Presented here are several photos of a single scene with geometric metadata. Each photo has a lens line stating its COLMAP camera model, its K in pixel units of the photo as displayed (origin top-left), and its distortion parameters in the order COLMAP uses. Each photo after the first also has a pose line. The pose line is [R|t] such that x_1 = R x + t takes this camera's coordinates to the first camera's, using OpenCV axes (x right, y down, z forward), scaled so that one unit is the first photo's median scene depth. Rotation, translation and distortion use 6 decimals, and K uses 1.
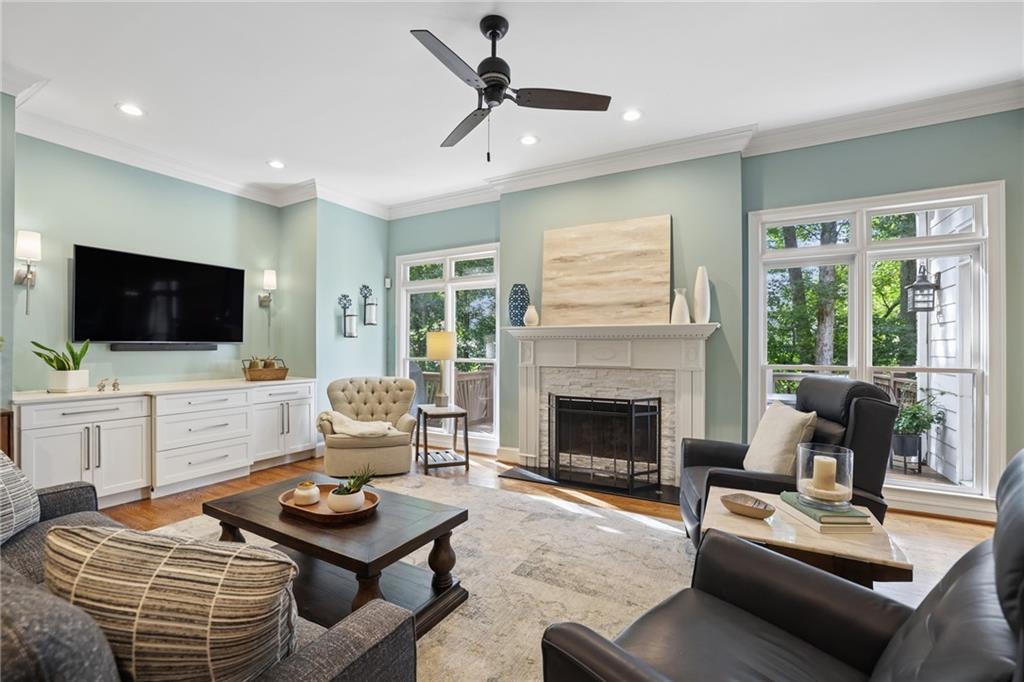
lens RADIAL K [[444.1, 0, 512.0], [0, 444.1, 341.0], [0, 0, 1]] dist [-0.028985, 0.000017]
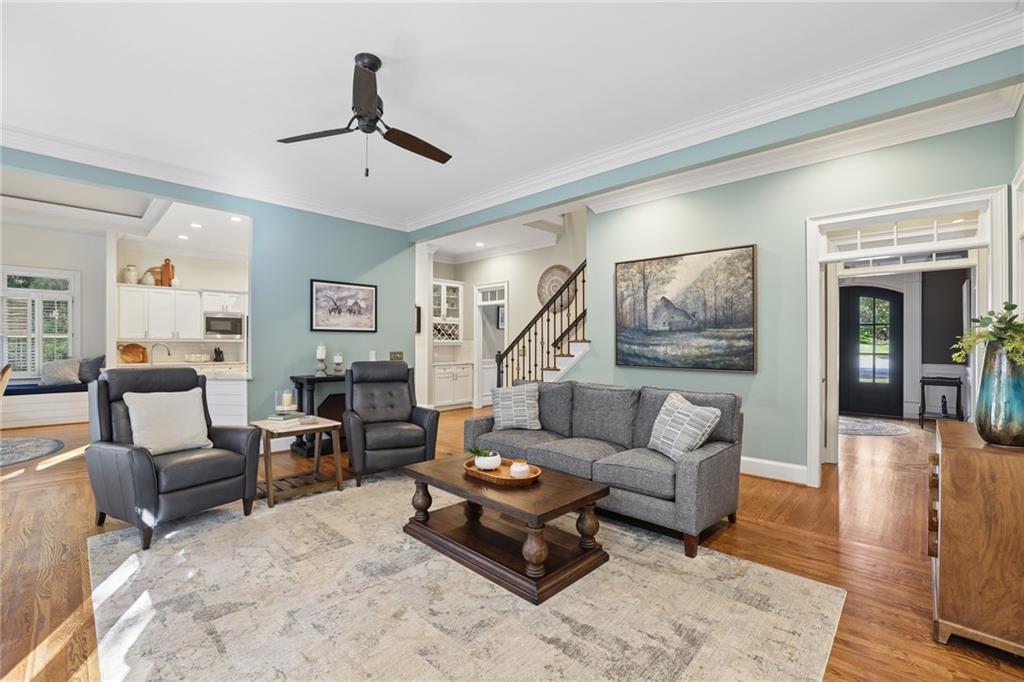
lens RADIAL K [[445.2, 0, 512.0], [0, 445.2, 341.0], [0, 0, 1]] dist [-0.027713, 0.000446]
pose [[-0.963734, -0.005646, 0.266806, -0.397459], [-0.009038, 0.999893, -0.011489, 0.002248], [-0.266713, -0.013484, -0.963682, 1.126786]]
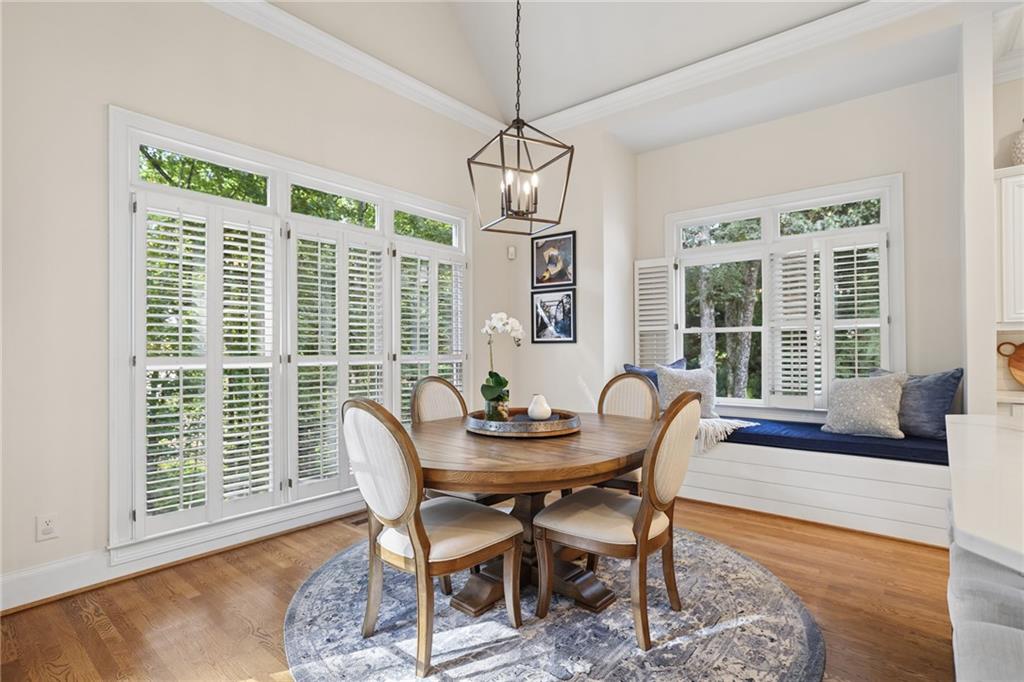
lens RADIAL K [[508.6, 0, 516.2], [0, 508.6, 351.1], [0, 0, 1]] dist [-0.003262, -0.000623]
pose [[0.178646, -0.004987, 0.983901, 0.718647], [-0.003576, 0.999977, 0.005718, 0.025015], [-0.983907, -0.004540, 0.178624, 0.440678]]
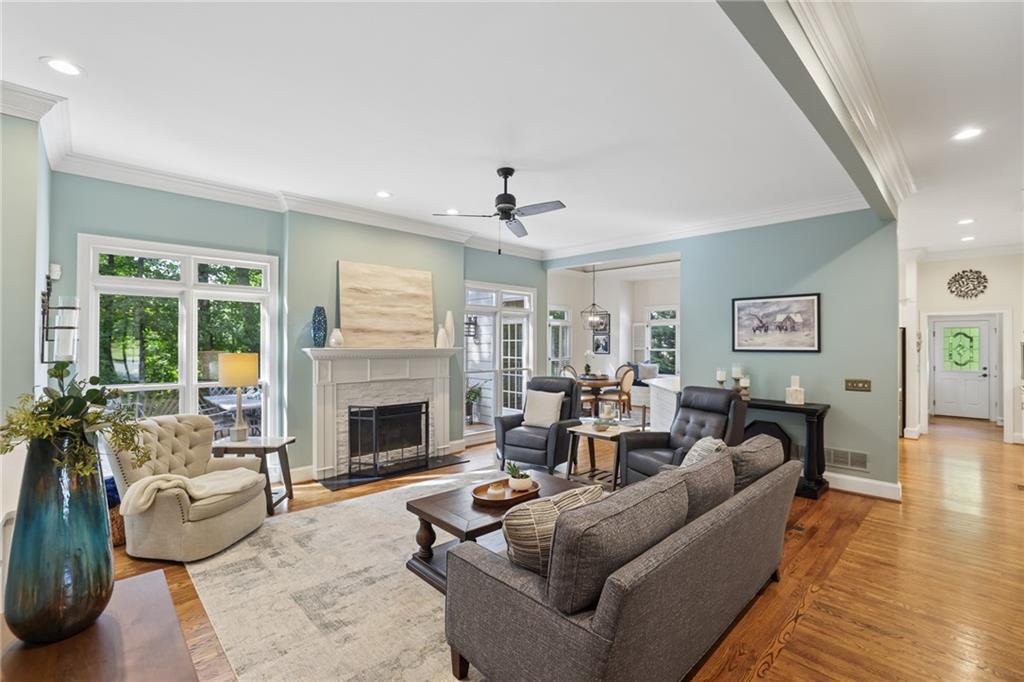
lens RADIAL K [[445.2, 0, 512.0], [0, 445.2, 341.0], [0, 0, 1]] dist [-0.027713, 0.000446]
pose [[0.296094, 0.003471, 0.955152, -0.903201], [-0.012410, 0.999923, 0.000214, -0.057459], [-0.955078, -0.011917, 0.296114, 0.280666]]
